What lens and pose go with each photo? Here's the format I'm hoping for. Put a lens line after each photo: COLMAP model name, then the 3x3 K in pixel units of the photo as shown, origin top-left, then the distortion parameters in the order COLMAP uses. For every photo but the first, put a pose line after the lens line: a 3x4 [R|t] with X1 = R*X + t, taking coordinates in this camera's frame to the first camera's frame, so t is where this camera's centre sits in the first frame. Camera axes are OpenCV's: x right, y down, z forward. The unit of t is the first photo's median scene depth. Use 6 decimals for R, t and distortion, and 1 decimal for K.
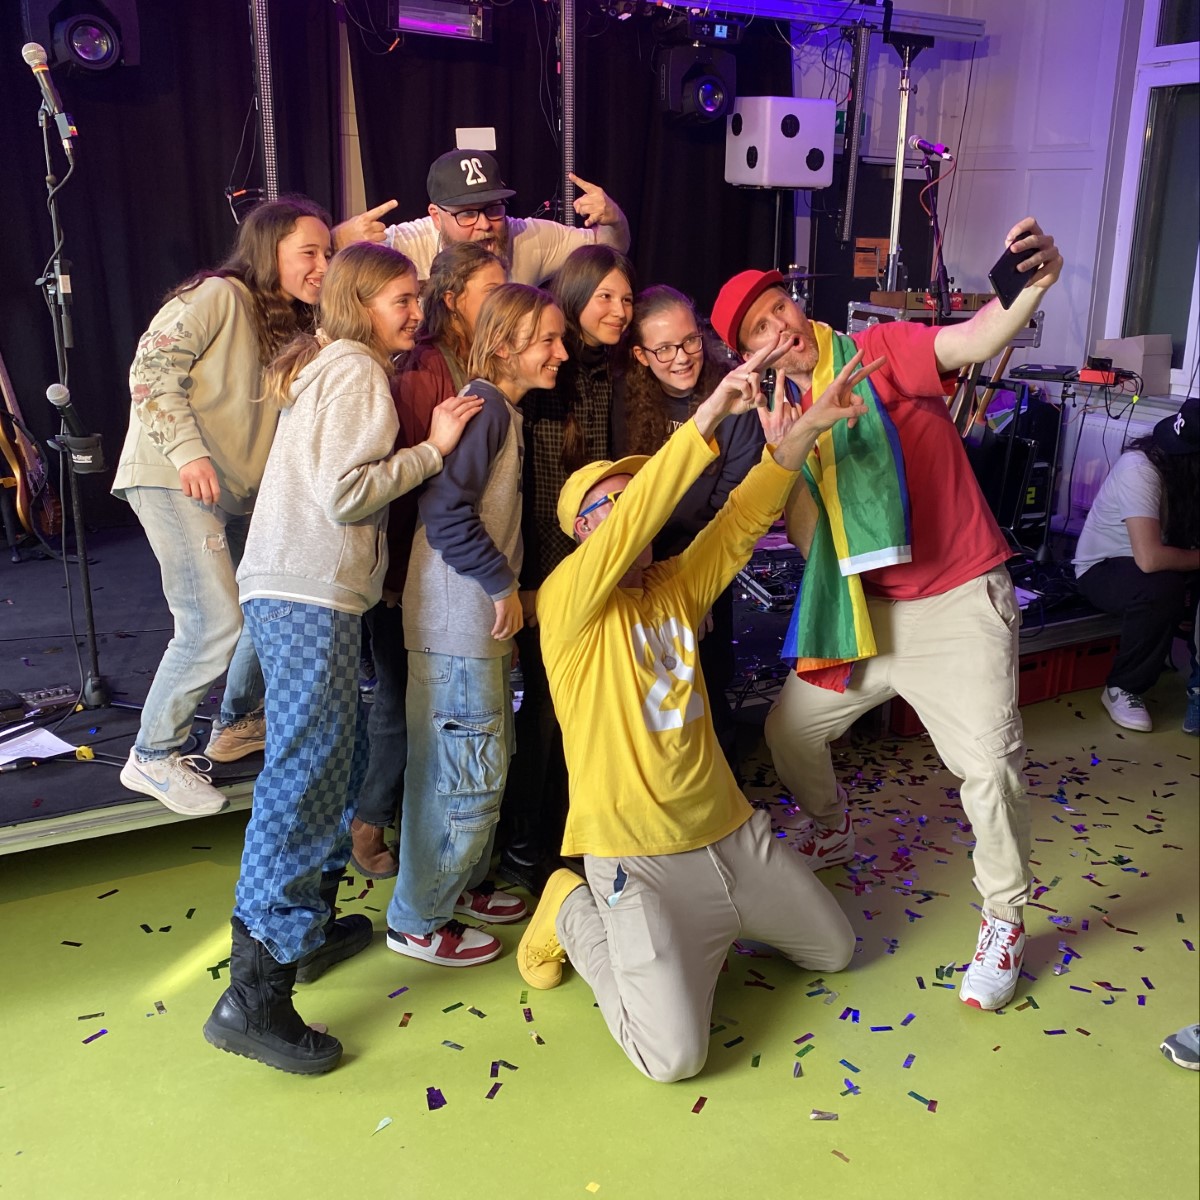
lens RADIAL K [[1252.6, 0, 700.6], [0, 1252.6, 597.5], [0, 0, 1]] dist [0.024949, -0.012713]
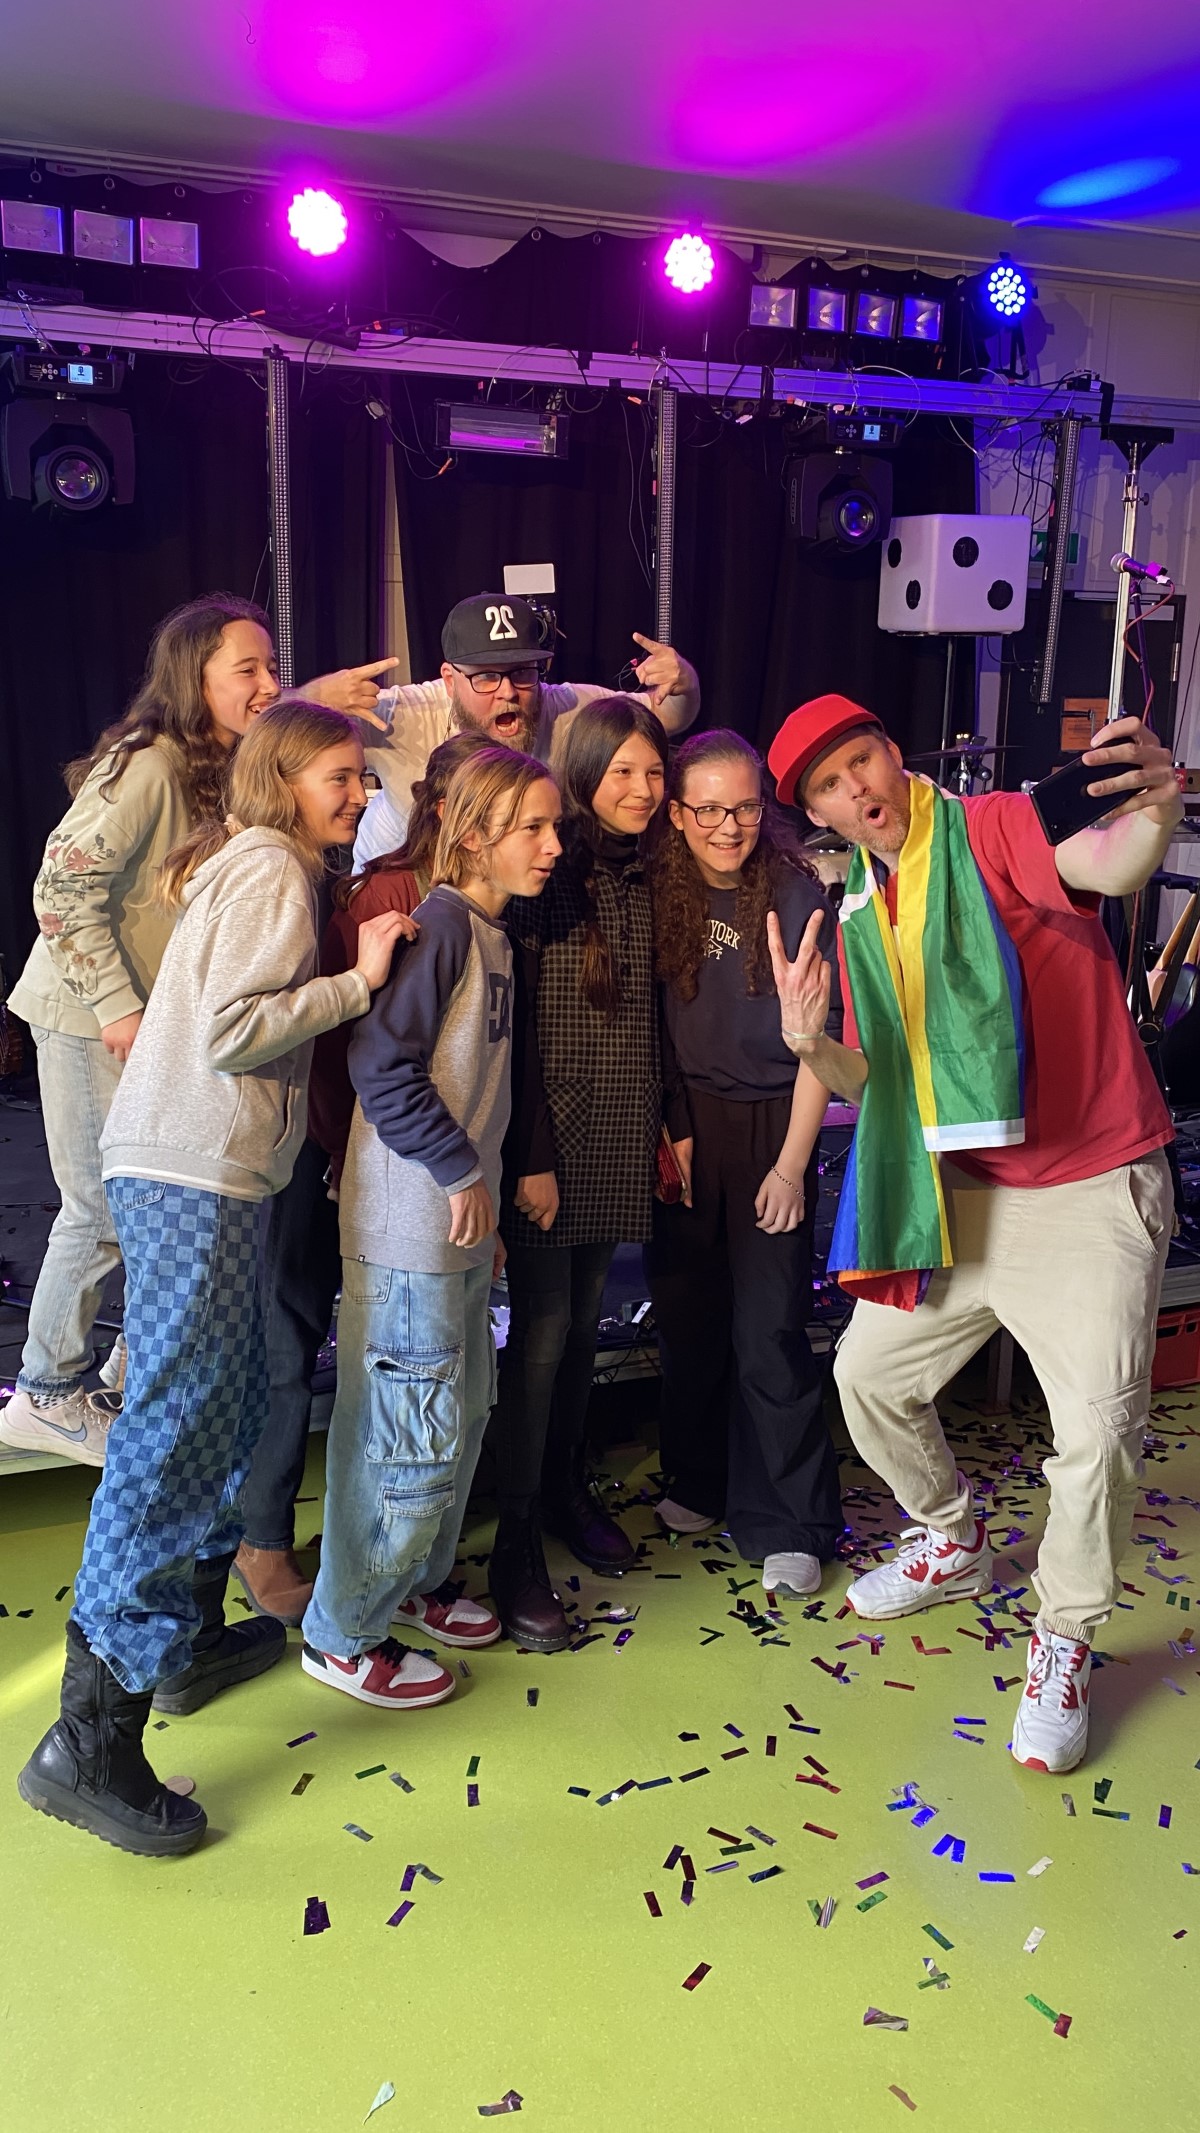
lens RADIAL K [[1635.0, 0, 587.1], [0, 1635.0, 1048.6], [0, 0, 1]] dist [0.005258, 0.004701]
pose [[0.984375, 0.020779, -0.174852, 0.072520], [-0.034161, 0.996682, -0.073880, -0.011694], [0.172737, 0.078699, 0.981819, 0.101652]]
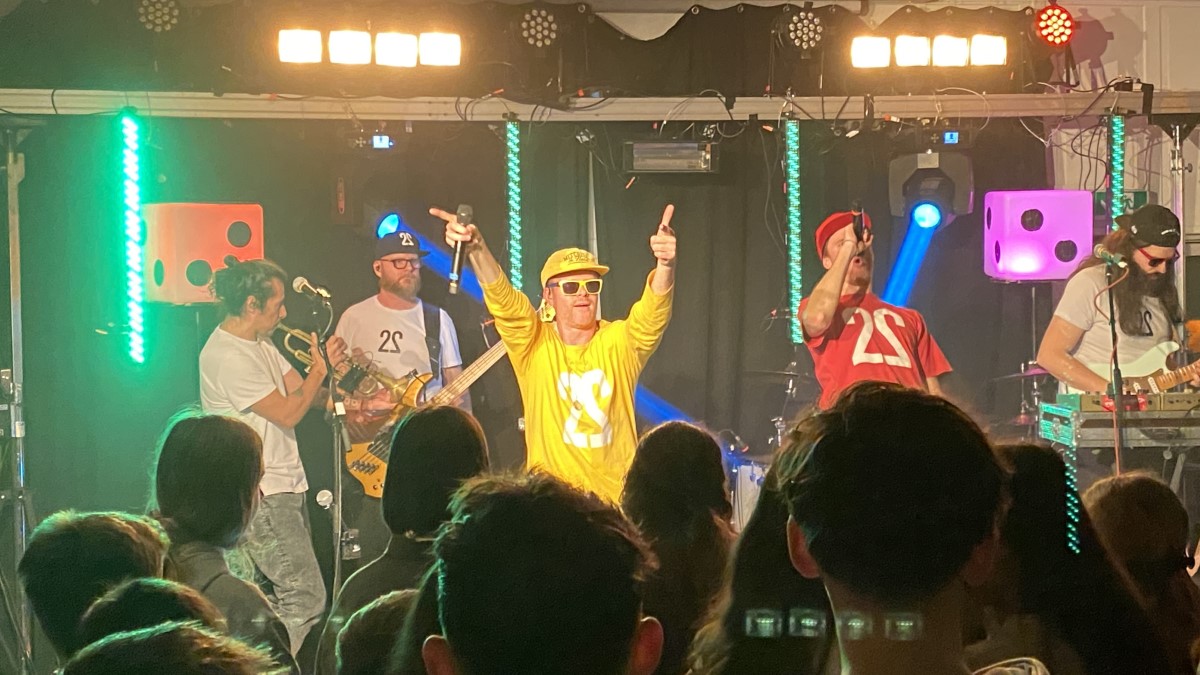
lens RADIAL K [[1736.8, 0, 600.0], [0, 1736.8, 337.5], [0, 0, 1]] dist [0.236274, -0.699729]
pose [[0.955716, -0.042441, -0.291214, 0.397078], [-0.033449, 0.967468, -0.250772, 0.167038], [0.292383, 0.249407, 0.923205, -0.880075]]
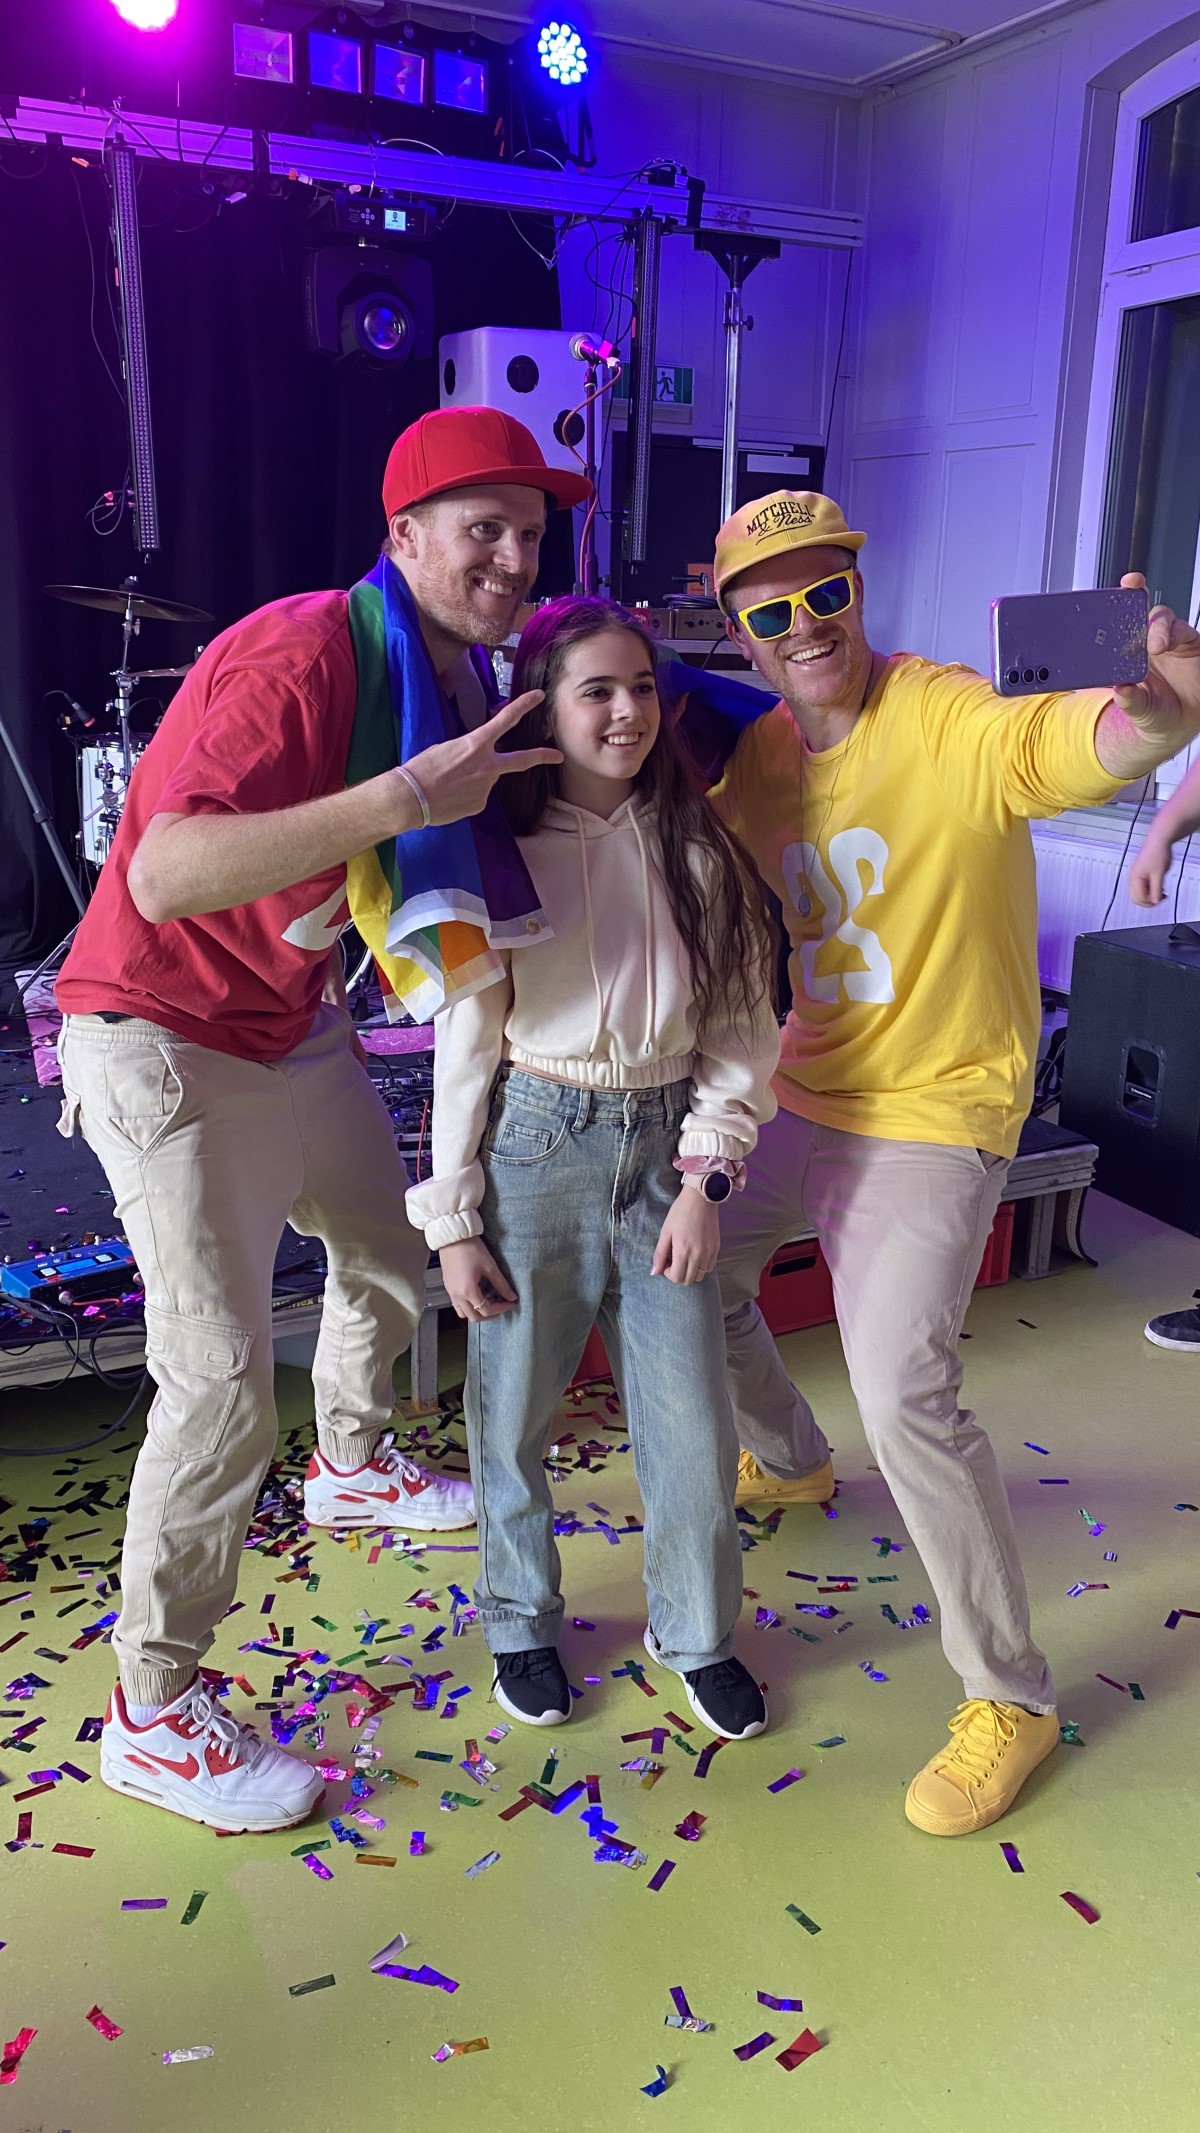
lens RADIAL K [[1616.2, 0, 597.5], [0, 1616.2, 1071.8], [0, 0, 1]] dist [0.006056, 0.007509]
pose [[0.997550, 0.007643, -0.069532, 0.470060], [-0.008074, 0.999950, -0.005926, -0.059376], [0.069483, 0.006473, 0.997562, 0.549902]]
